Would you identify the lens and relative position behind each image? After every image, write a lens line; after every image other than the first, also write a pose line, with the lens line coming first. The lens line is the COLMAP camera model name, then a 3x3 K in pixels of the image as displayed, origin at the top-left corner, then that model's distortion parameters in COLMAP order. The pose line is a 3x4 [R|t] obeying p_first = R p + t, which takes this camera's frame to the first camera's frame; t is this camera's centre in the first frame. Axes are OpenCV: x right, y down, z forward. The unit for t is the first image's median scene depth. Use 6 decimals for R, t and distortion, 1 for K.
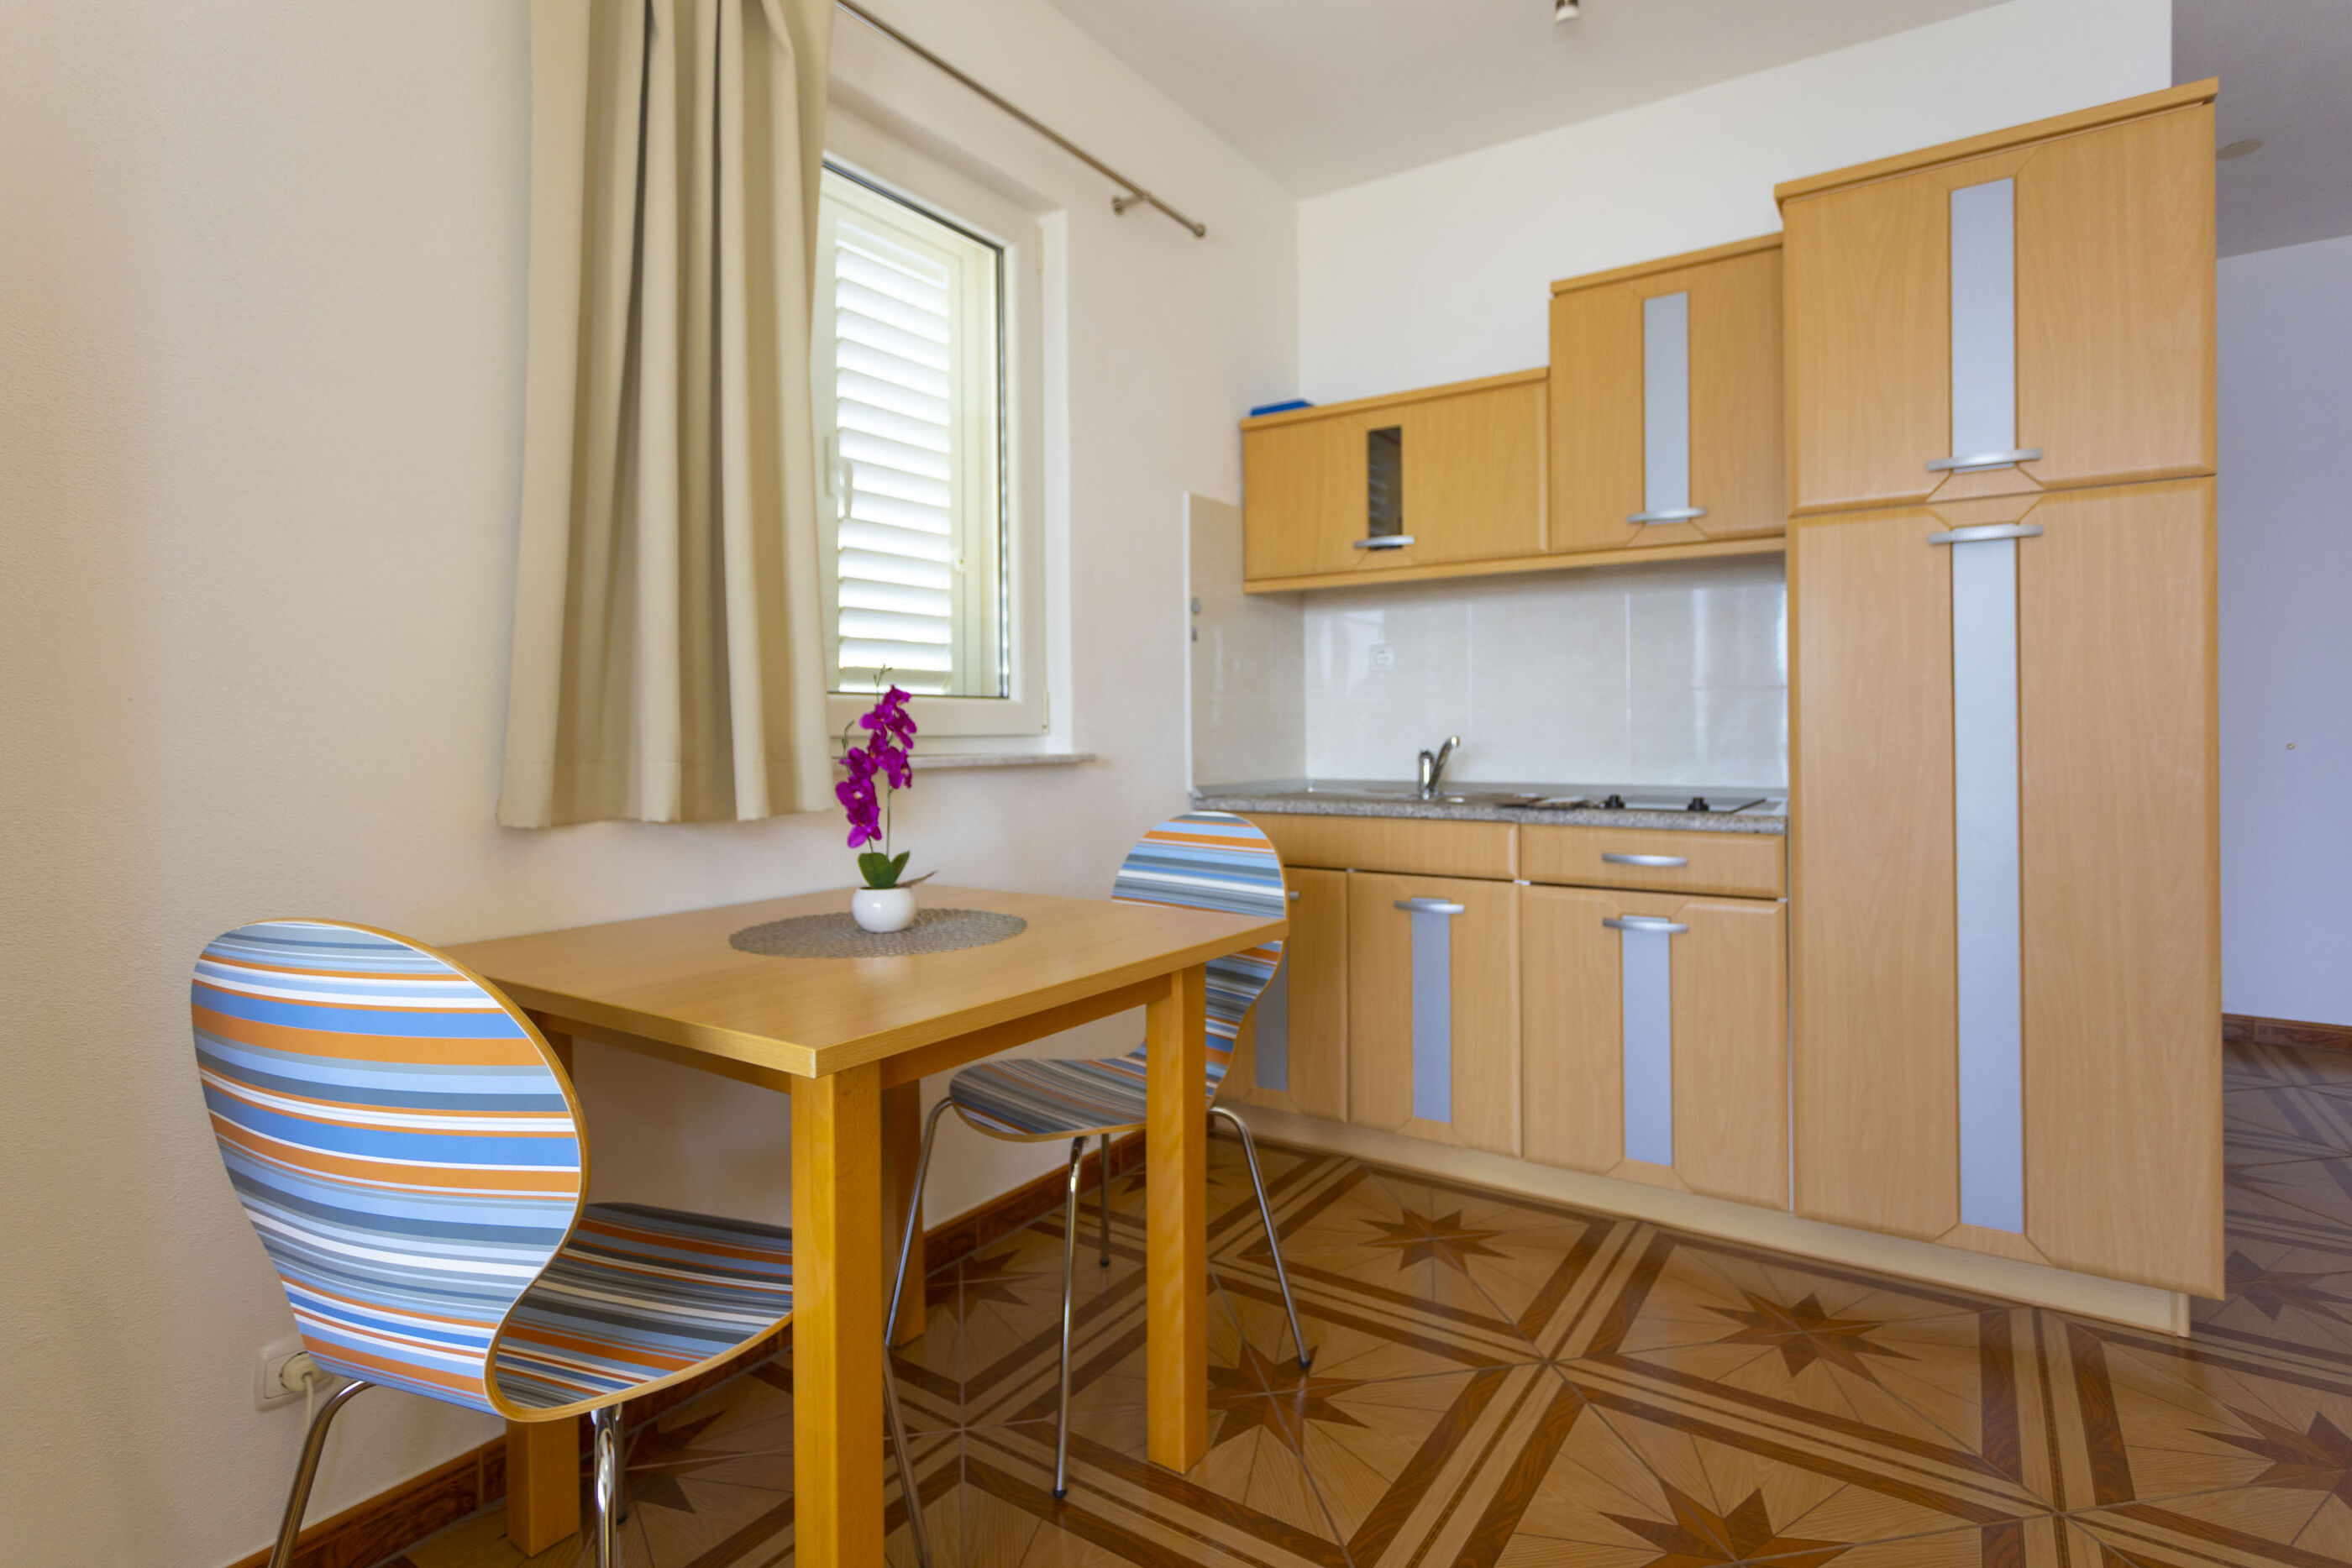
lens RADIAL K [[1165.3, 0, 1167.3], [0, 1165.3, 738.0], [0, 0, 1]] dist [0.007683, 0.000370]
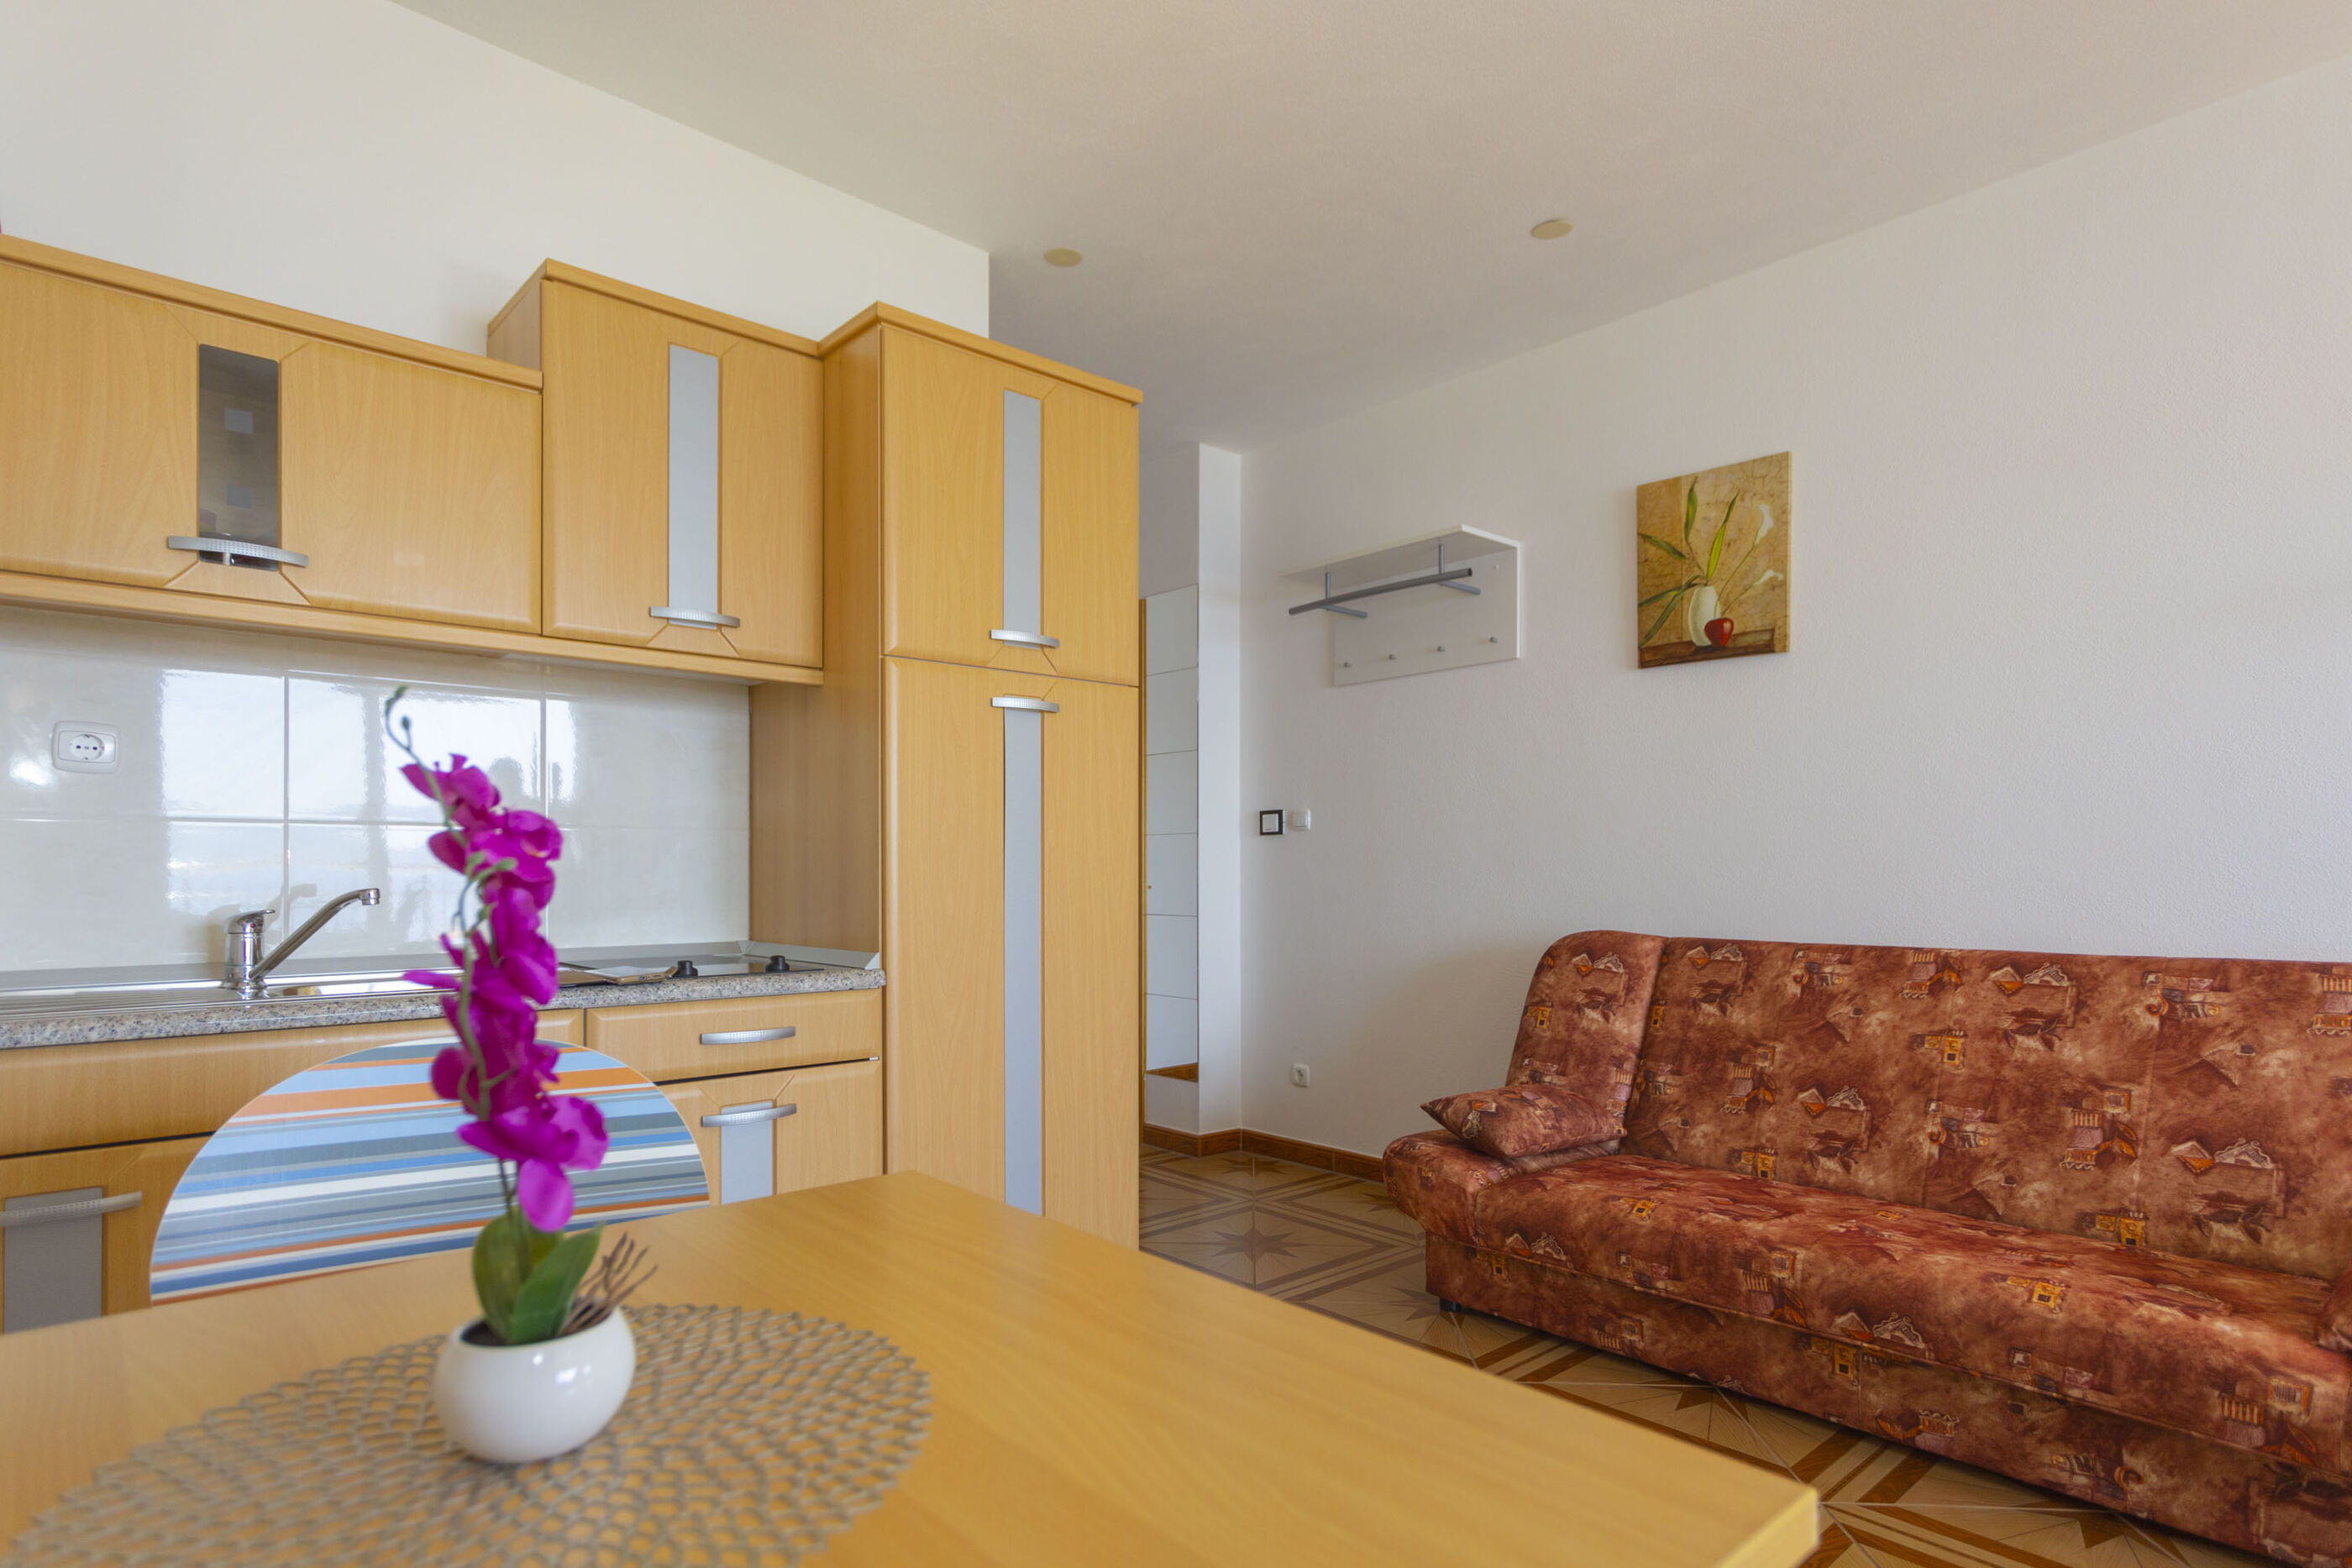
lens RADIAL K [[1240.9, 0, 1236.2], [0, 1240.9, 864.1], [0, 0, 1]] dist [-0.000788, -0.000780]
pose [[0.204712, 0.004647, 0.978811, -0.456114], [0.007310, 0.999954, -0.006276, -0.009046], [-0.978795, 0.008439, 0.204669, 0.568417]]
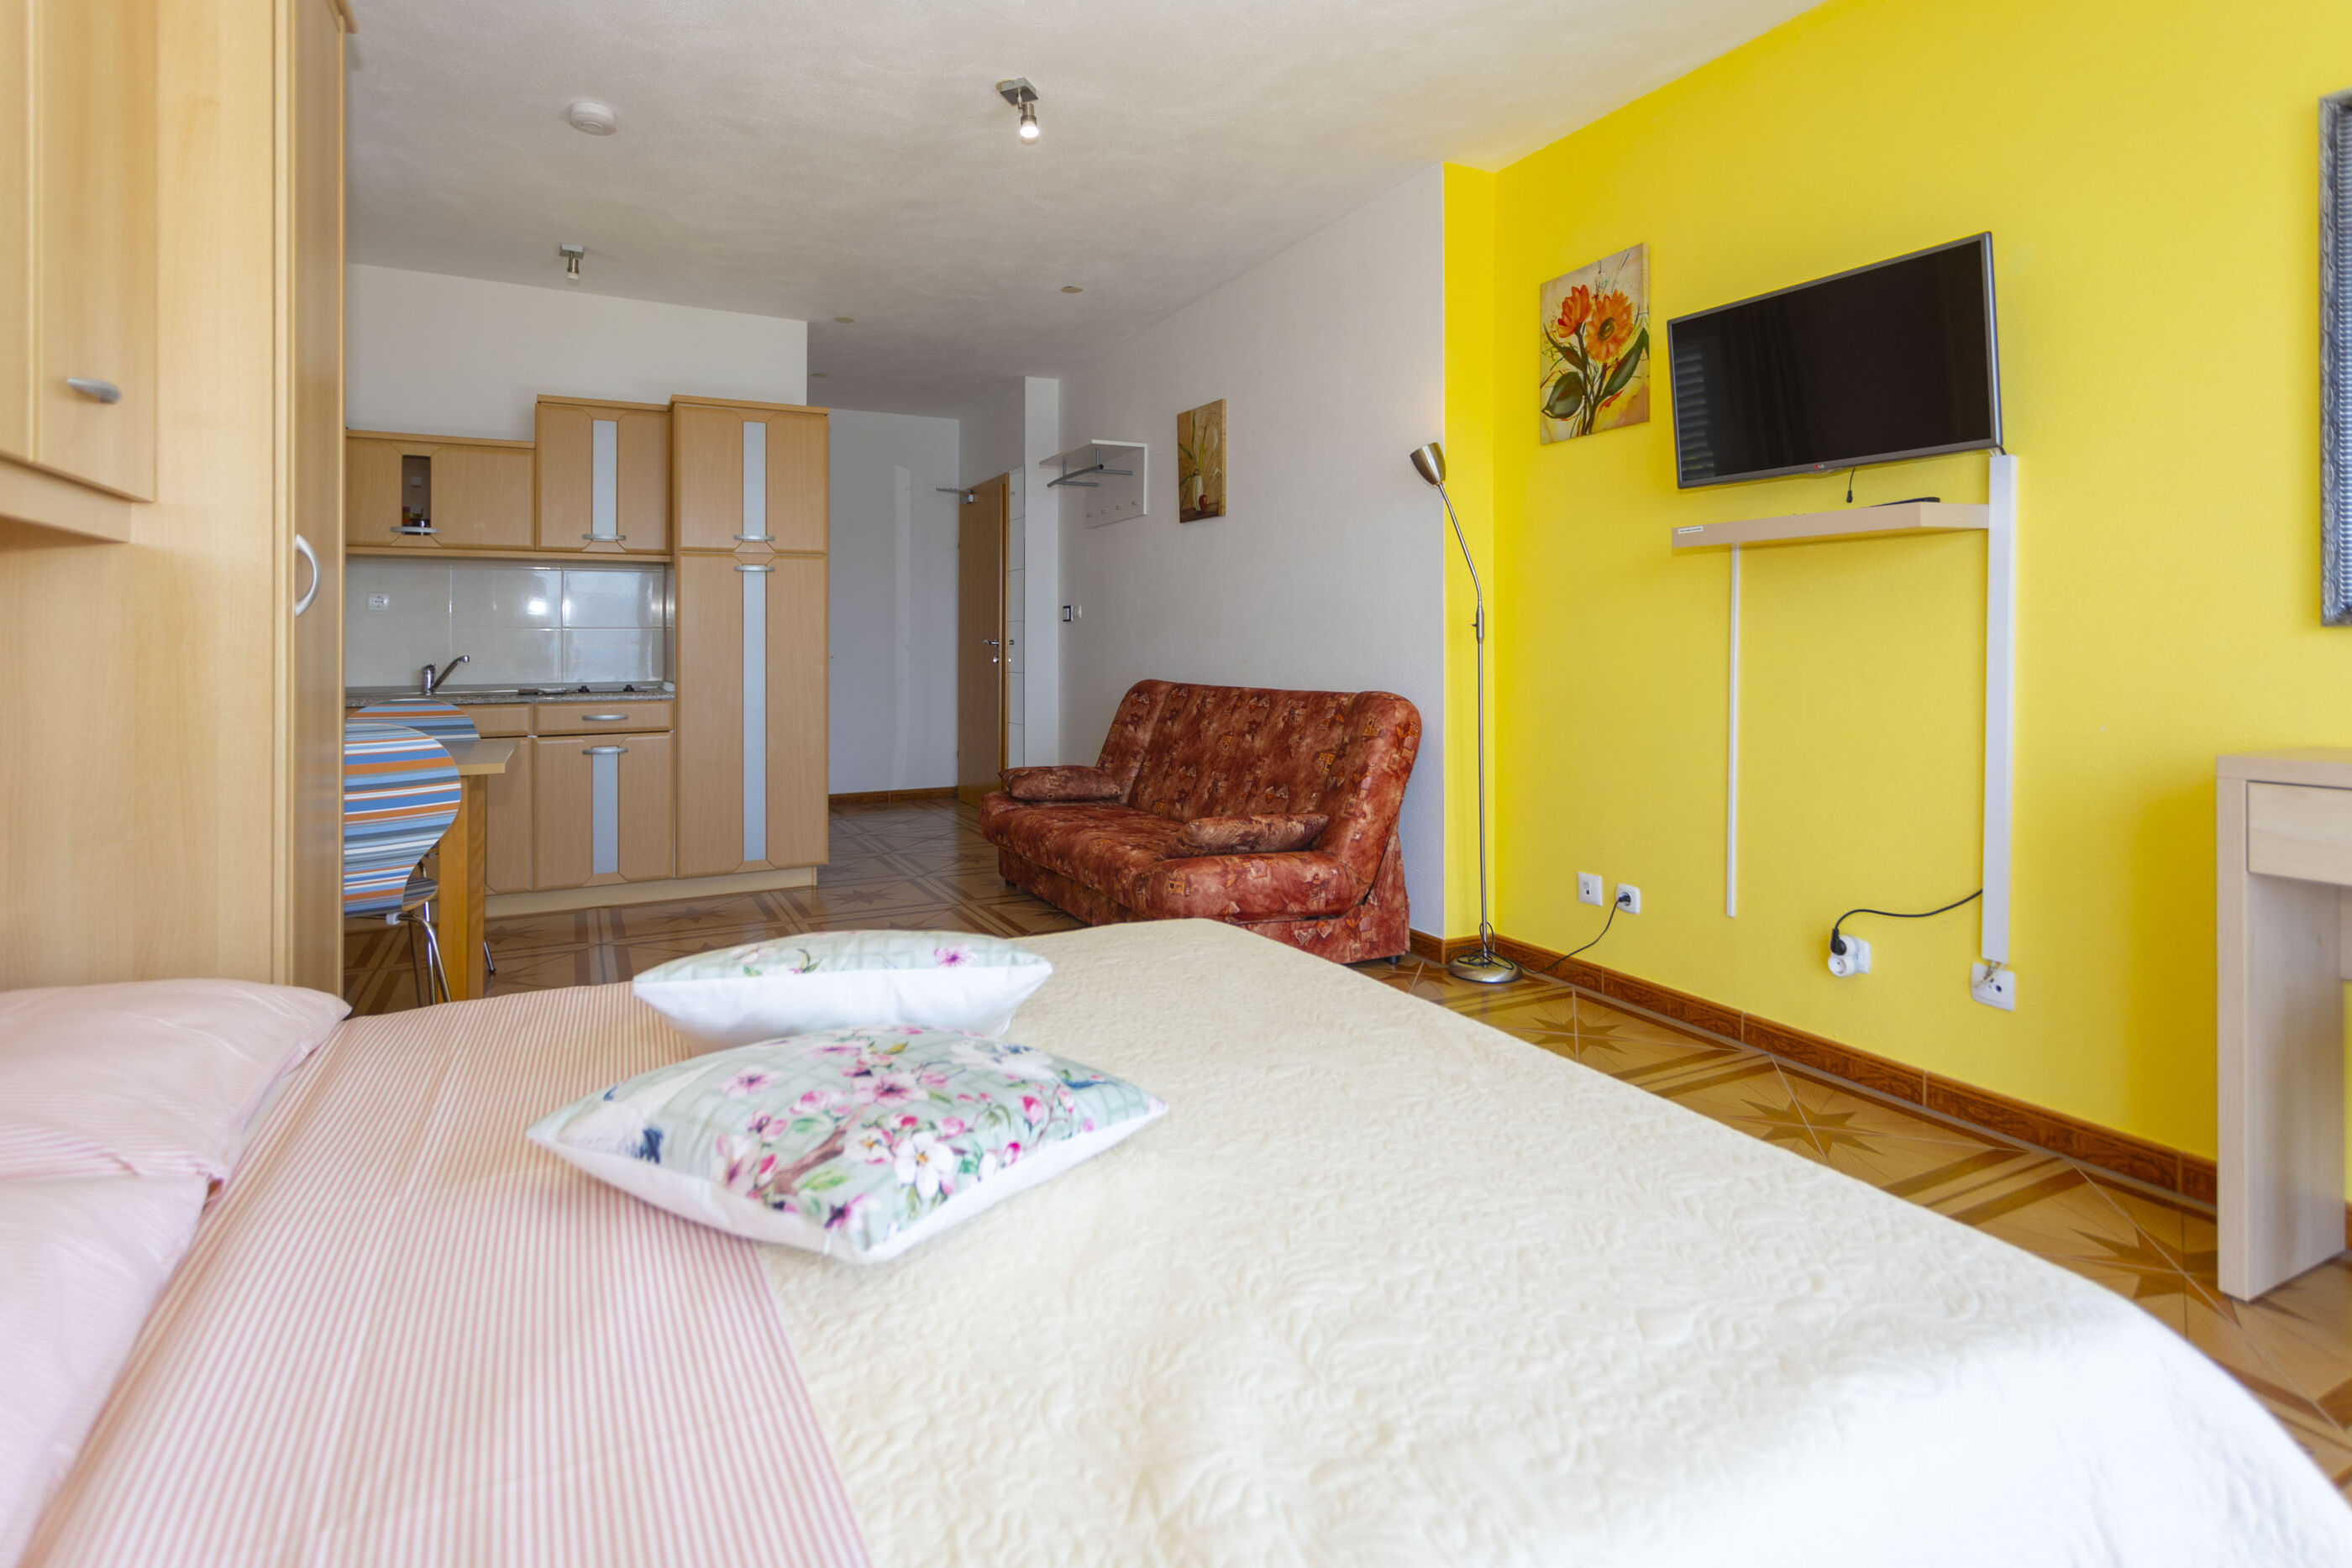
lens RADIAL K [[1165.3, 0, 1210.8], [0, 1165.3, 634.8], [0, 0, 1]] dist [0.007683, 0.000370]
pose [[0.456682, 0.002623, 0.889626, -1.040895], [0.012108, 0.999885, -0.009164, -0.002234], [-0.889548, 0.014956, 0.456598, -0.948575]]
